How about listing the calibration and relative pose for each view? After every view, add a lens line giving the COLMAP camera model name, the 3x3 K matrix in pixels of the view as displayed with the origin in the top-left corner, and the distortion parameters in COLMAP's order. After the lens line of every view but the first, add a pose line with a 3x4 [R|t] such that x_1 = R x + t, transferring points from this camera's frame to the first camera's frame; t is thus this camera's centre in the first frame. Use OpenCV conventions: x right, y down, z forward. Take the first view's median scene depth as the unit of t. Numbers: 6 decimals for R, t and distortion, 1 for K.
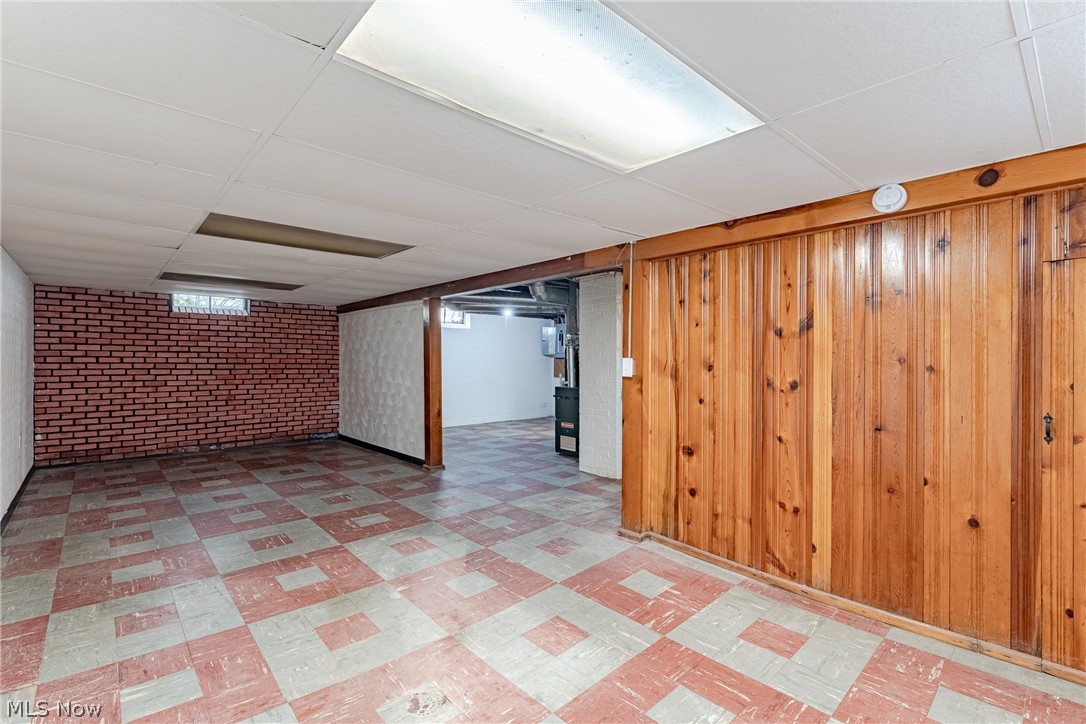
lens RADIAL K [[498.4, 0, 543.3], [0, 498.4, 360.0], [0, 0, 1]] dist [-0.004901, -0.000105]
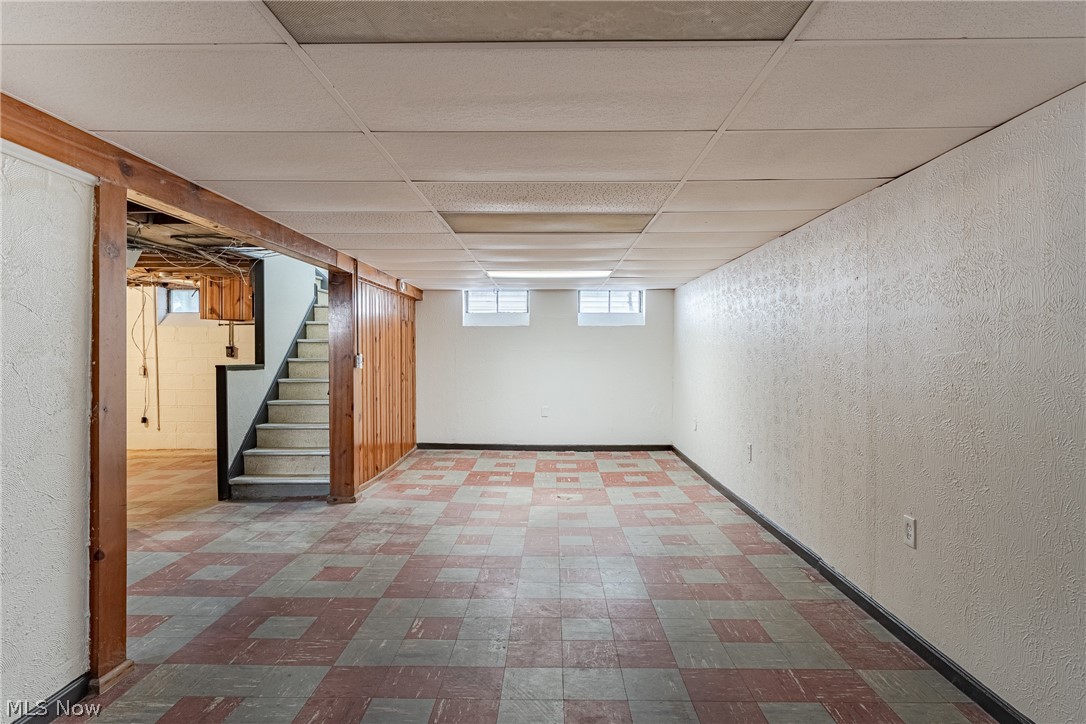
lens RADIAL K [[595.6, 0, 543.6], [0, 595.6, 357.8], [0, 0, 1]] dist [0.000050, 0.000012]
pose [[-0.730776, -0.006391, 0.682588, -1.104822], [0.000937, 0.999946, 0.010366, -0.014109], [-0.682617, 0.008215, -0.730730, 1.648308]]
